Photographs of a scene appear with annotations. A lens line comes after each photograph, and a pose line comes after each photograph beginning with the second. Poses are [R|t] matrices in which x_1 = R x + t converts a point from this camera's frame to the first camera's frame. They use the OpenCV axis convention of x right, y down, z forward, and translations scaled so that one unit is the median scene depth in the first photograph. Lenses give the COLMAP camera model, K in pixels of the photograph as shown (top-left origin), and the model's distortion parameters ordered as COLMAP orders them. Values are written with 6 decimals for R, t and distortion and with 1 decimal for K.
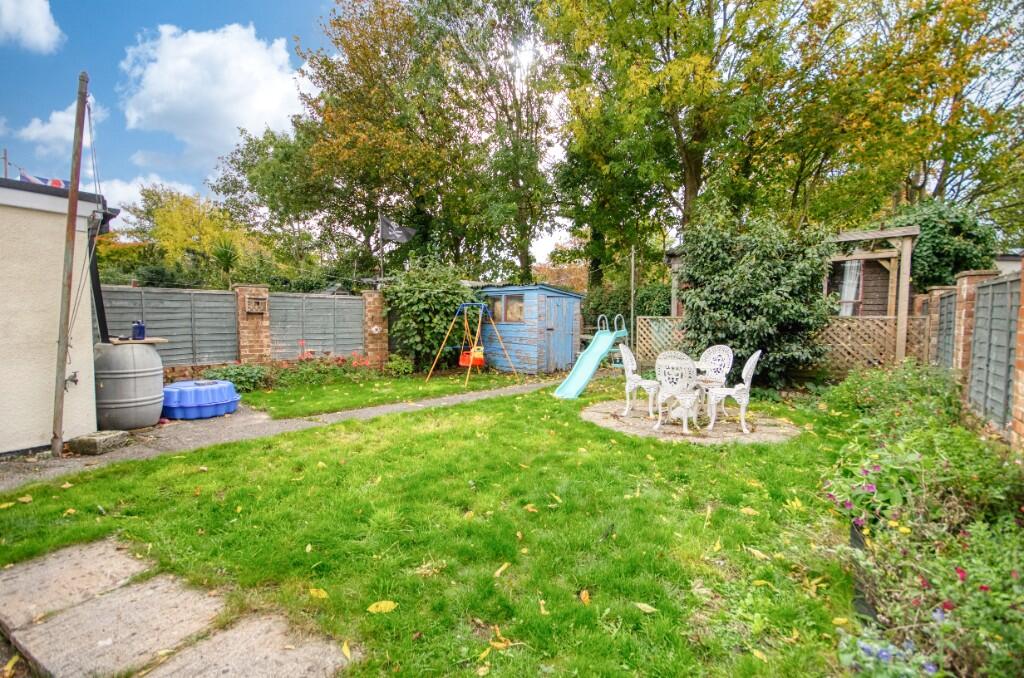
lens RADIAL K [[446.0, 0, 513.5], [0, 446.0, 338.2], [0, 0, 1]] dist [0.004099, 0.000015]
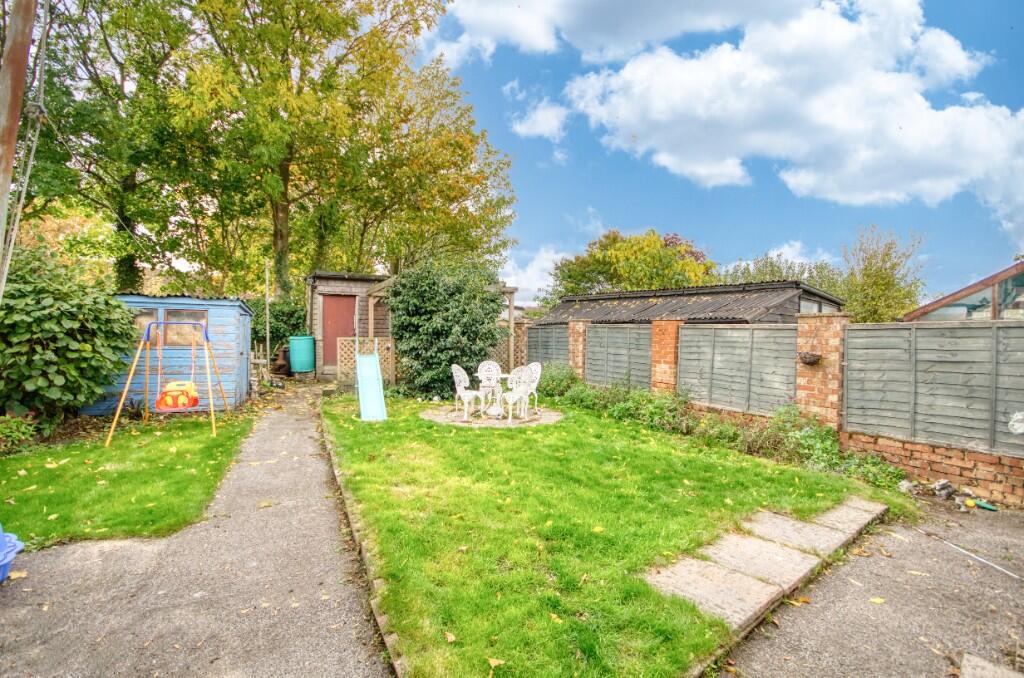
lens RADIAL K [[446.0, 0, 512.8], [0, 446.0, 338.0], [0, 0, 1]] dist [0.004099, 0.000015]
pose [[0.417125, -0.005774, 0.908831, -0.501474], [0.033515, 0.999397, -0.009033, -0.027452], [-0.908231, 0.034227, 0.417067, 0.208349]]
